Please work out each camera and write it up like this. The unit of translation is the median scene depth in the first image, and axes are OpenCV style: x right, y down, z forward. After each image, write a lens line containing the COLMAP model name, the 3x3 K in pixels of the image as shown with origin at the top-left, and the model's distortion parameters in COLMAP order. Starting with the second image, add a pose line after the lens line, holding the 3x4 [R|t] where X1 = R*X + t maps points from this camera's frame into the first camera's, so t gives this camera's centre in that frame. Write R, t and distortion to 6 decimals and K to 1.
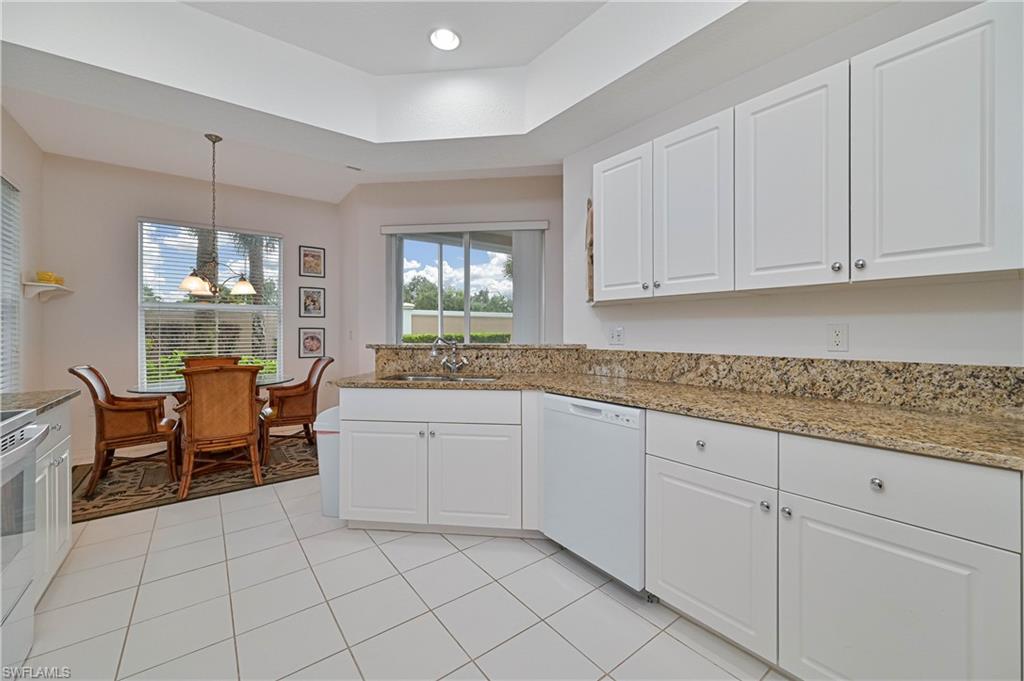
lens RADIAL K [[409.4, 0, 510.6], [0, 409.4, 334.8], [0, 0, 1]] dist [0.000689, 0.000077]
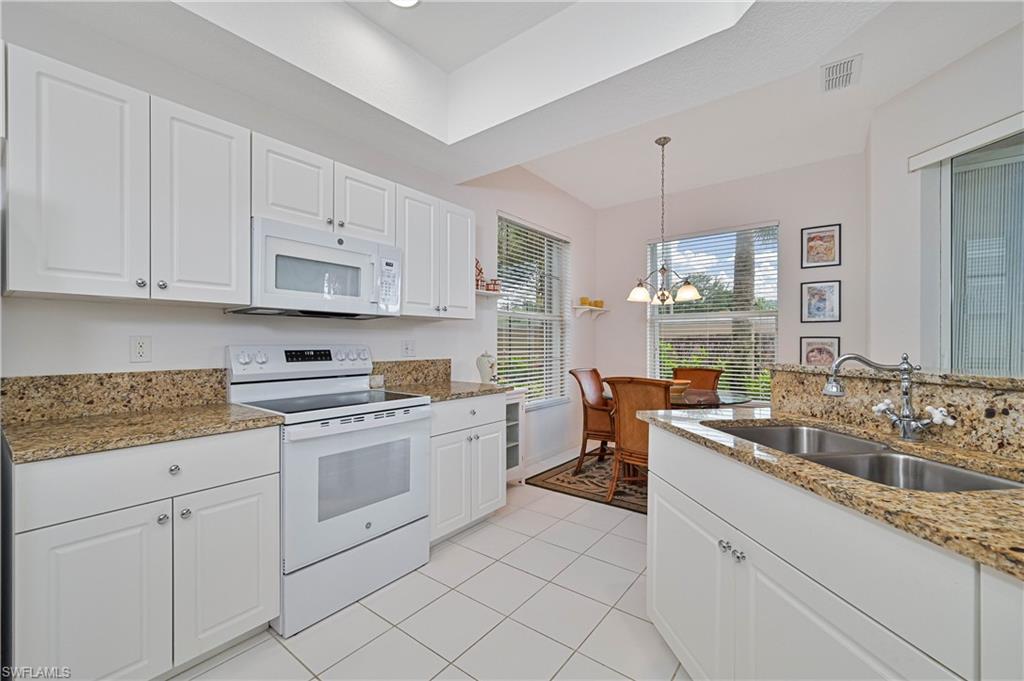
lens RADIAL K [[419.3, 0, 512.0], [0, 419.3, 340.5], [0, 0, 1]] dist [0.001148, 0.000073]
pose [[0.258580, -0.000804, -0.965990, 0.158434], [-0.011617, 0.999925, -0.003942, -0.002120], [0.965920, 0.012241, 0.258551, 0.465117]]
